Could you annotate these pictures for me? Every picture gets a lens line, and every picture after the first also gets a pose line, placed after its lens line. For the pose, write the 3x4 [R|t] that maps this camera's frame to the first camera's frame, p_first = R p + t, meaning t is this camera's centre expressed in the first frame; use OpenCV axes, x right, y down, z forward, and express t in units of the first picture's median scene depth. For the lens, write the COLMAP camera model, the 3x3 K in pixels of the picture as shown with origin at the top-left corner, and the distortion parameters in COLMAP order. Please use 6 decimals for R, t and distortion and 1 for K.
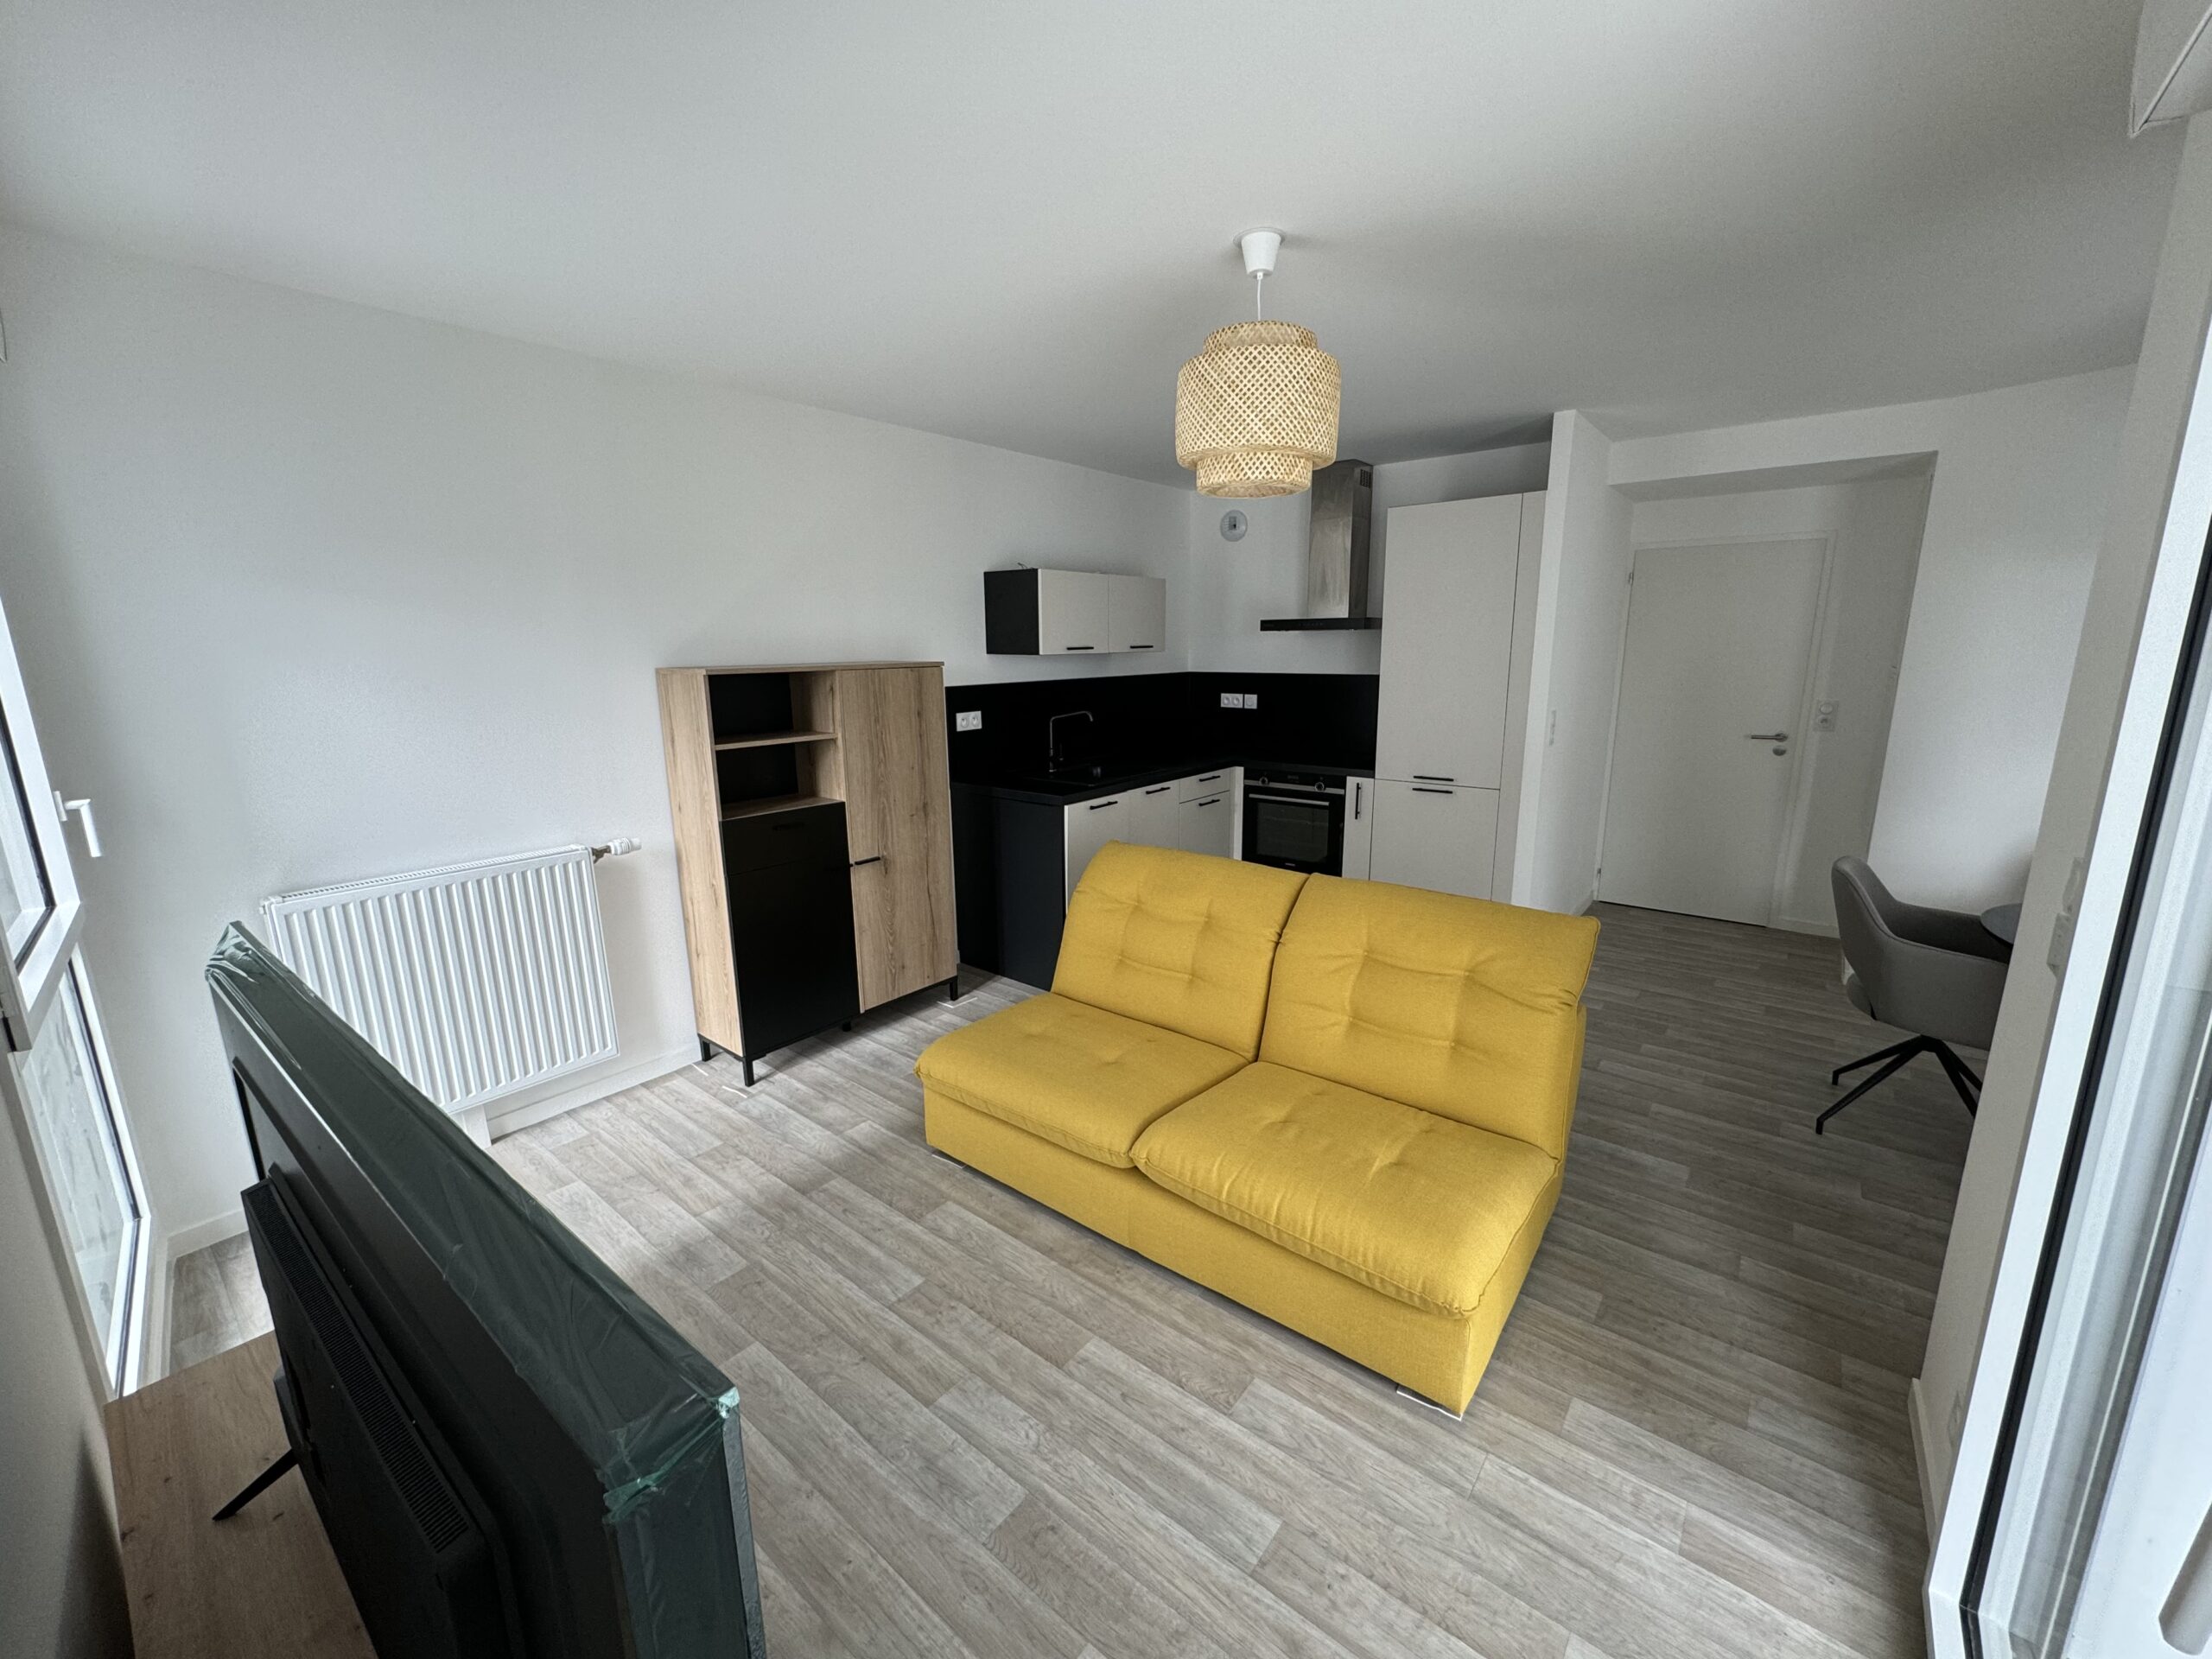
lens RADIAL K [[884.0, 0, 1101.2], [0, 884.0, 831.2], [0, 0, 1]] dist [-0.000466, 0.000158]
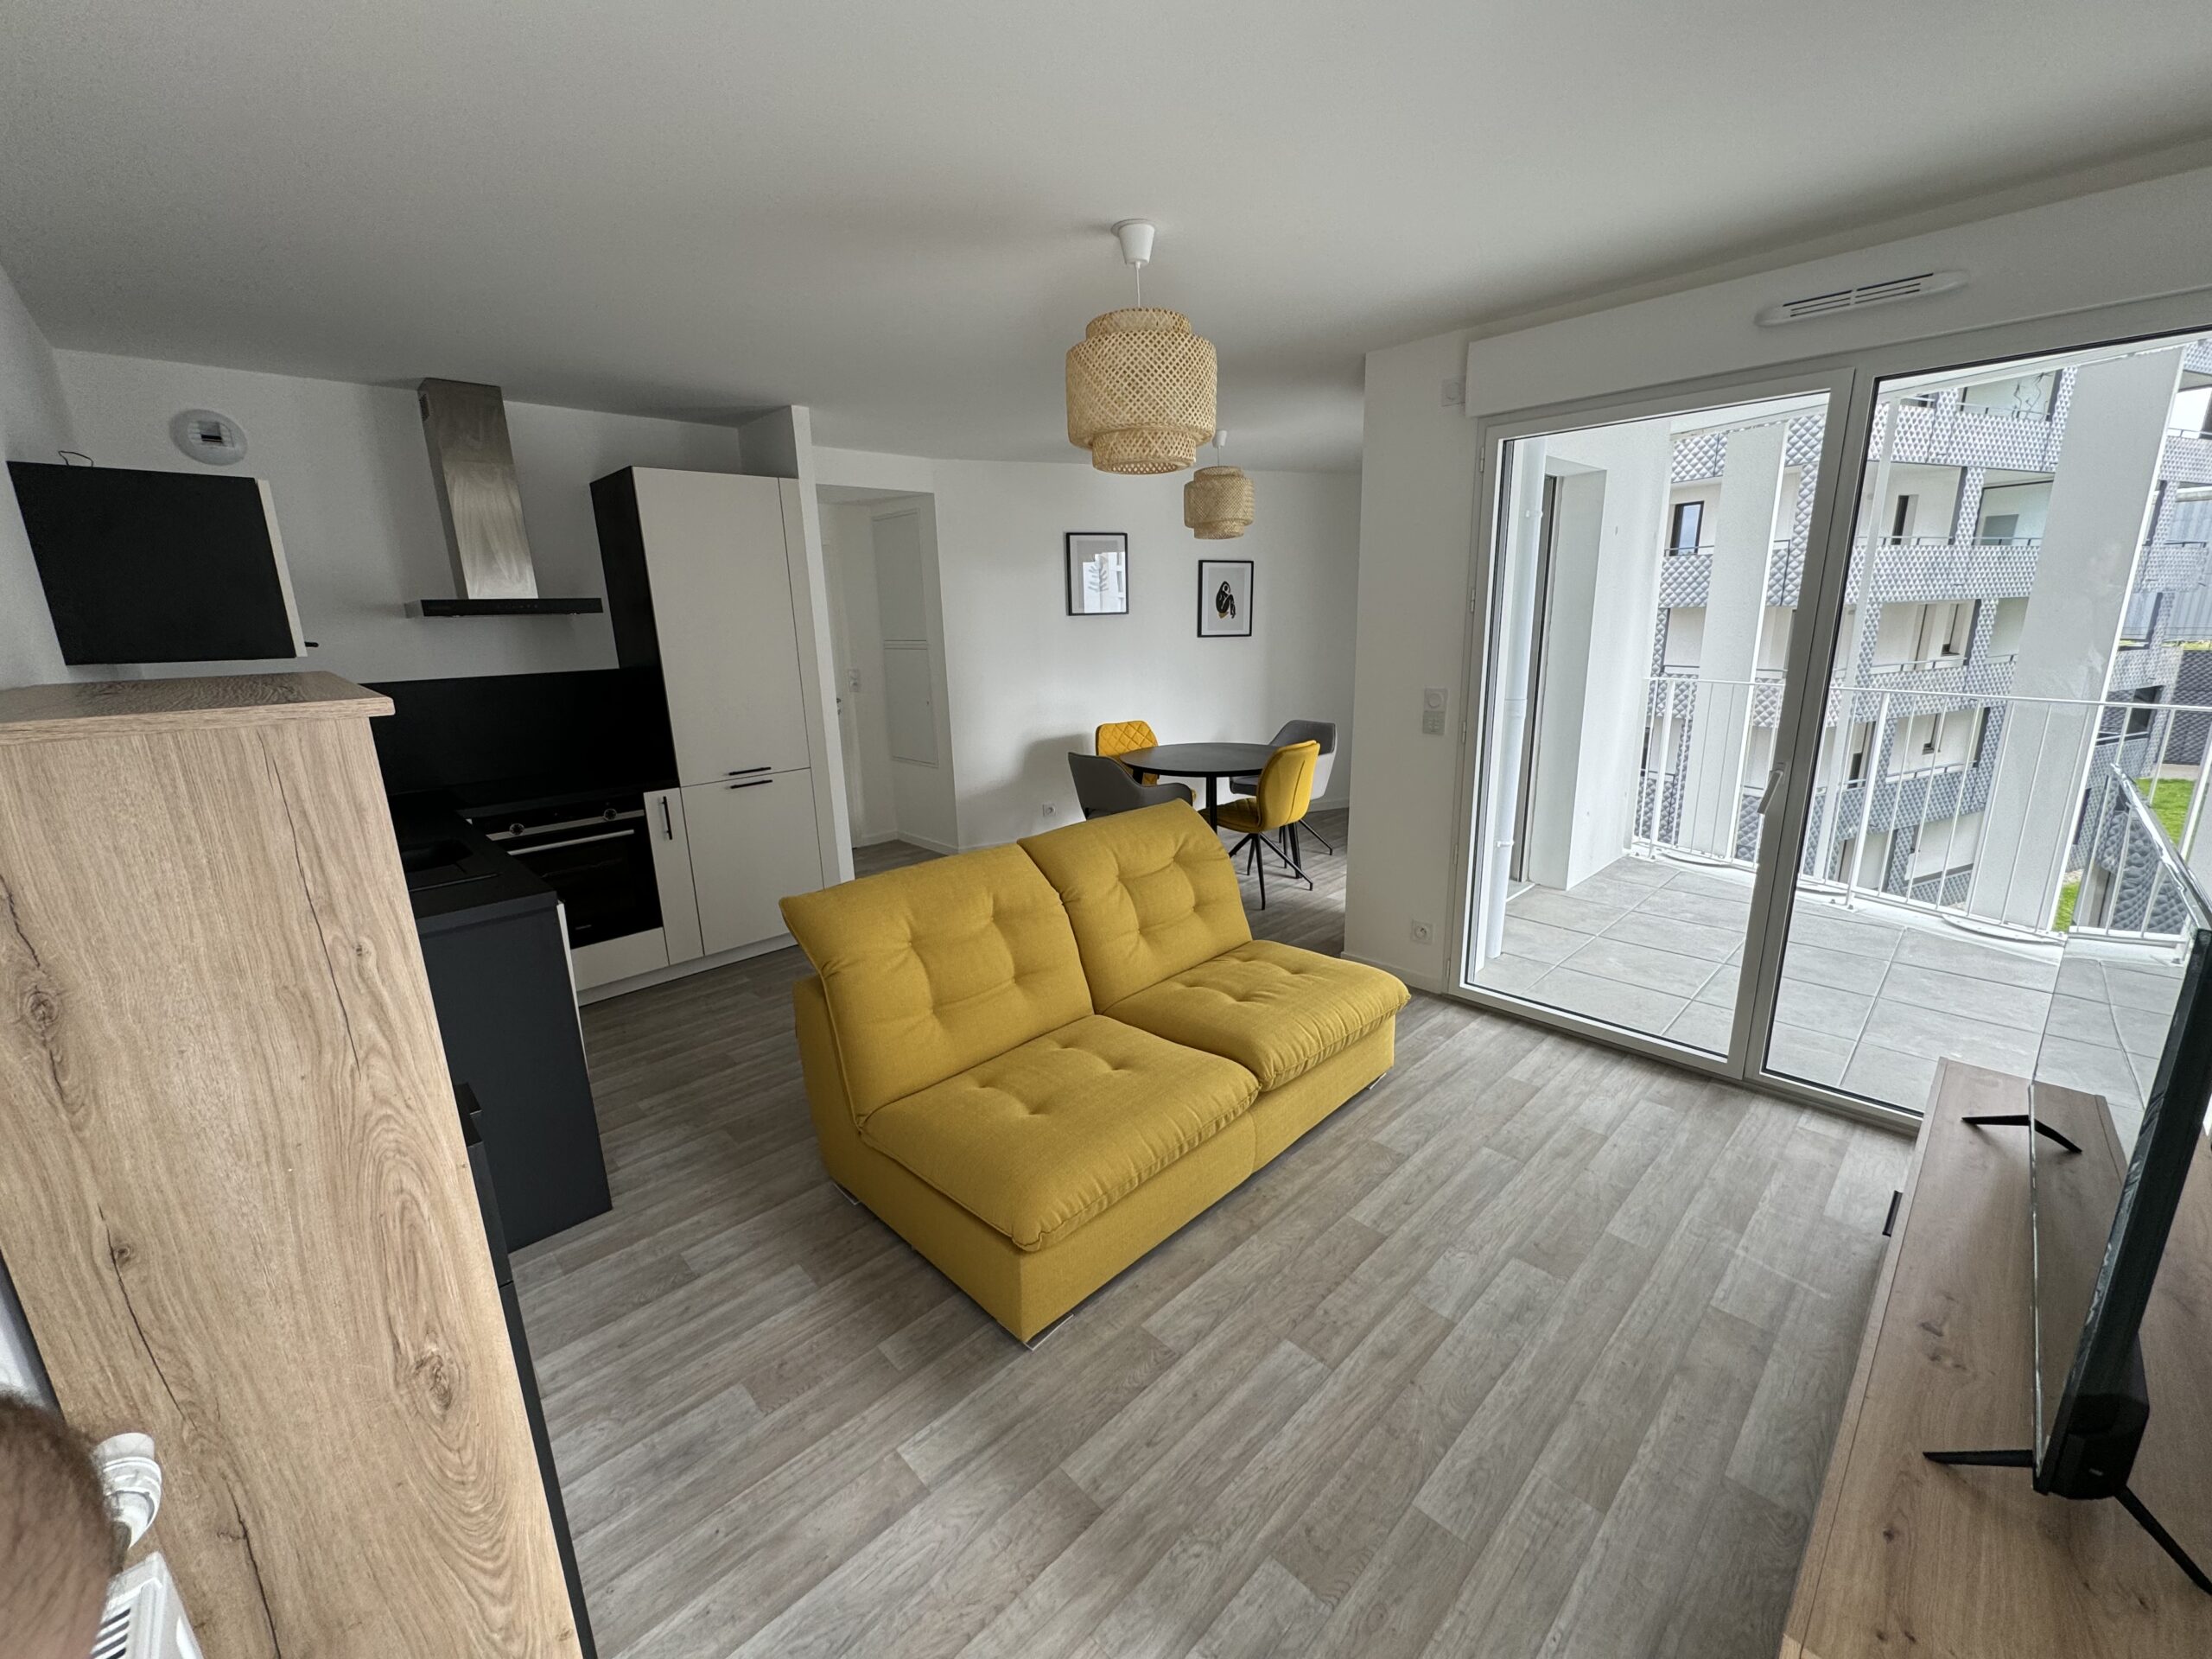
lens RADIAL K [[884.0, 0, 1106.7], [0, 884.0, 828.9], [0, 0, 1]] dist [-0.000466, 0.000158]
pose [[0.119978, -0.228762, 0.966061, -1.034256], [0.235150, 0.951947, 0.196216, -0.198936], [-0.964526, 0.203628, 0.168006, 1.009370]]
